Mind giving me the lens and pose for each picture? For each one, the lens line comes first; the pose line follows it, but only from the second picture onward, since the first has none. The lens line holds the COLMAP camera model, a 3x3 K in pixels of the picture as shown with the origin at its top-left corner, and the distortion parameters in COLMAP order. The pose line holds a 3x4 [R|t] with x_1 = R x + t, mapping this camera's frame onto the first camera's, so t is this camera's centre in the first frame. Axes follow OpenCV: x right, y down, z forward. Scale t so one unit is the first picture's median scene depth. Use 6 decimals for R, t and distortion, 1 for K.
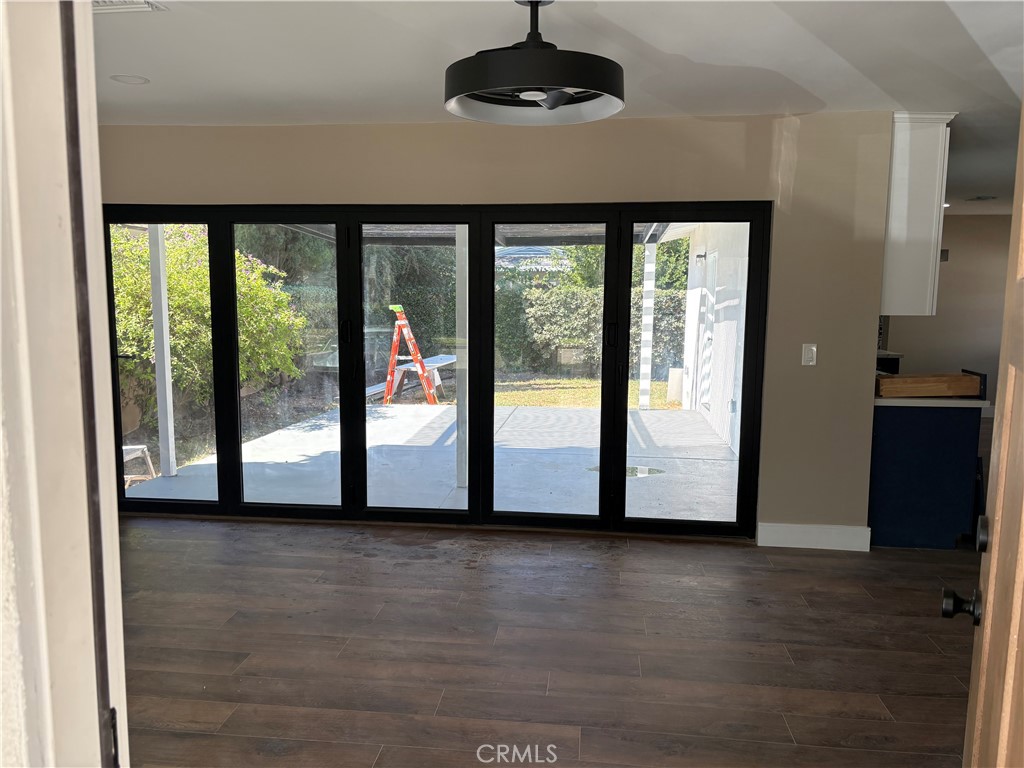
lens RADIAL K [[786.4, 0, 509.8], [0, 786.4, 387.7], [0, 0, 1]] dist [0.054045, -0.048609]
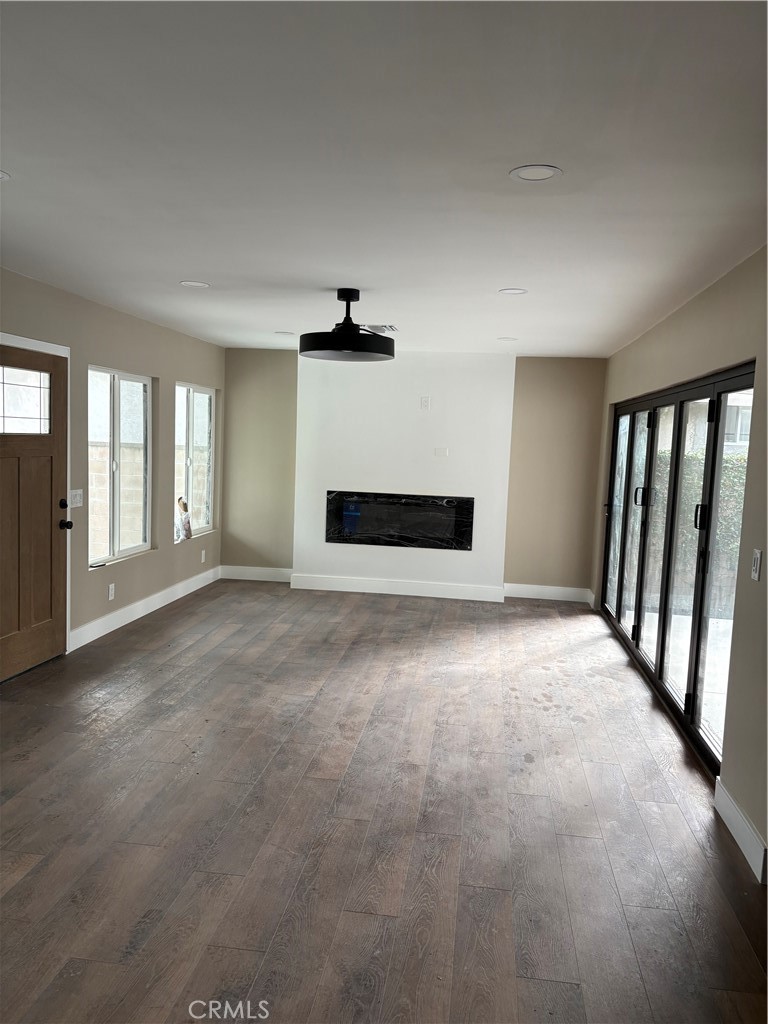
lens RADIAL K [[760.8, 0, 384.0], [0, 760.8, 512.0], [0, 0, 1]] dist [0.231496, -0.000697]
pose [[-0.009757, 0.084015, -0.996417, 1.054846], [-0.166168, 0.982473, 0.084466, -0.087500], [0.986049, 0.166396, 0.004375, 0.645228]]
